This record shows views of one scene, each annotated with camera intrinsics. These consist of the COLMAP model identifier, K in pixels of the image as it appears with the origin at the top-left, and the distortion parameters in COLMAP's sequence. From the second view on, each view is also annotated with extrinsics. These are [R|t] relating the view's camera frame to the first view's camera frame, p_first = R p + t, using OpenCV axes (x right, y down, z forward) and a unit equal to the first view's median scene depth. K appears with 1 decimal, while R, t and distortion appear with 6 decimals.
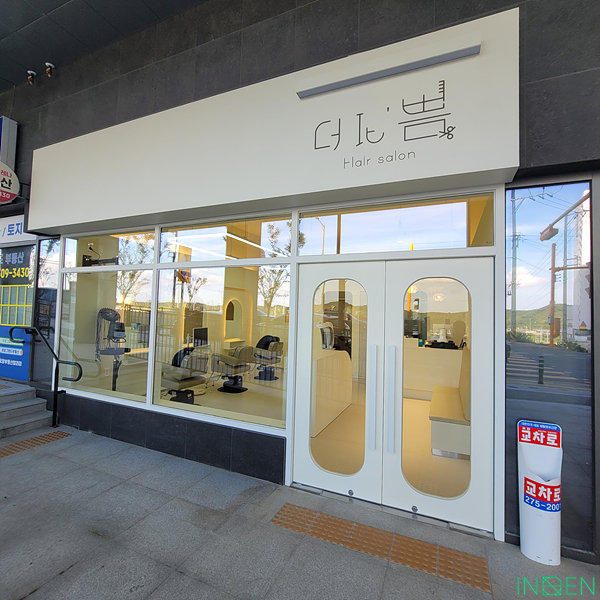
lens RADIAL K [[326.5, 0, 305.0], [0, 326.5, 297.6], [0, 0, 1]] dist [-0.008018, 0.000685]
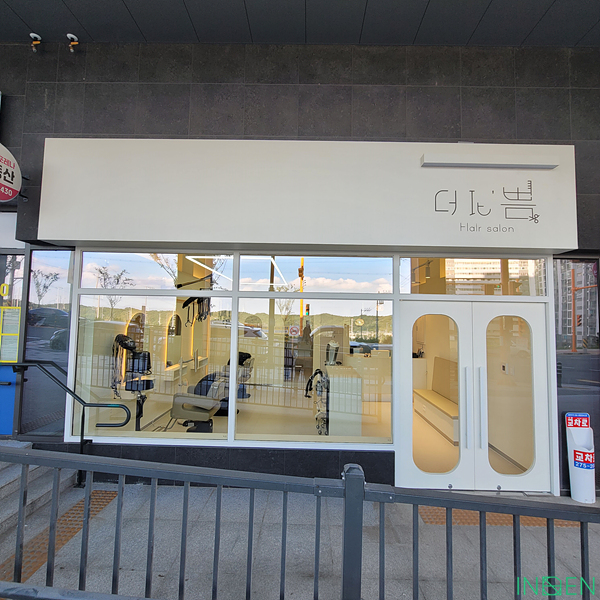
lens RADIAL K [[328.1, 0, 301.0], [0, 328.1, 292.7], [0, 0, 1]] dist [-0.004731, -0.000436]
pose [[0.921894, 0.017385, 0.387053, -0.929077], [-0.012755, 0.999813, -0.014529, -0.124741], [-0.387233, 0.008458, 0.921943, 0.059490]]
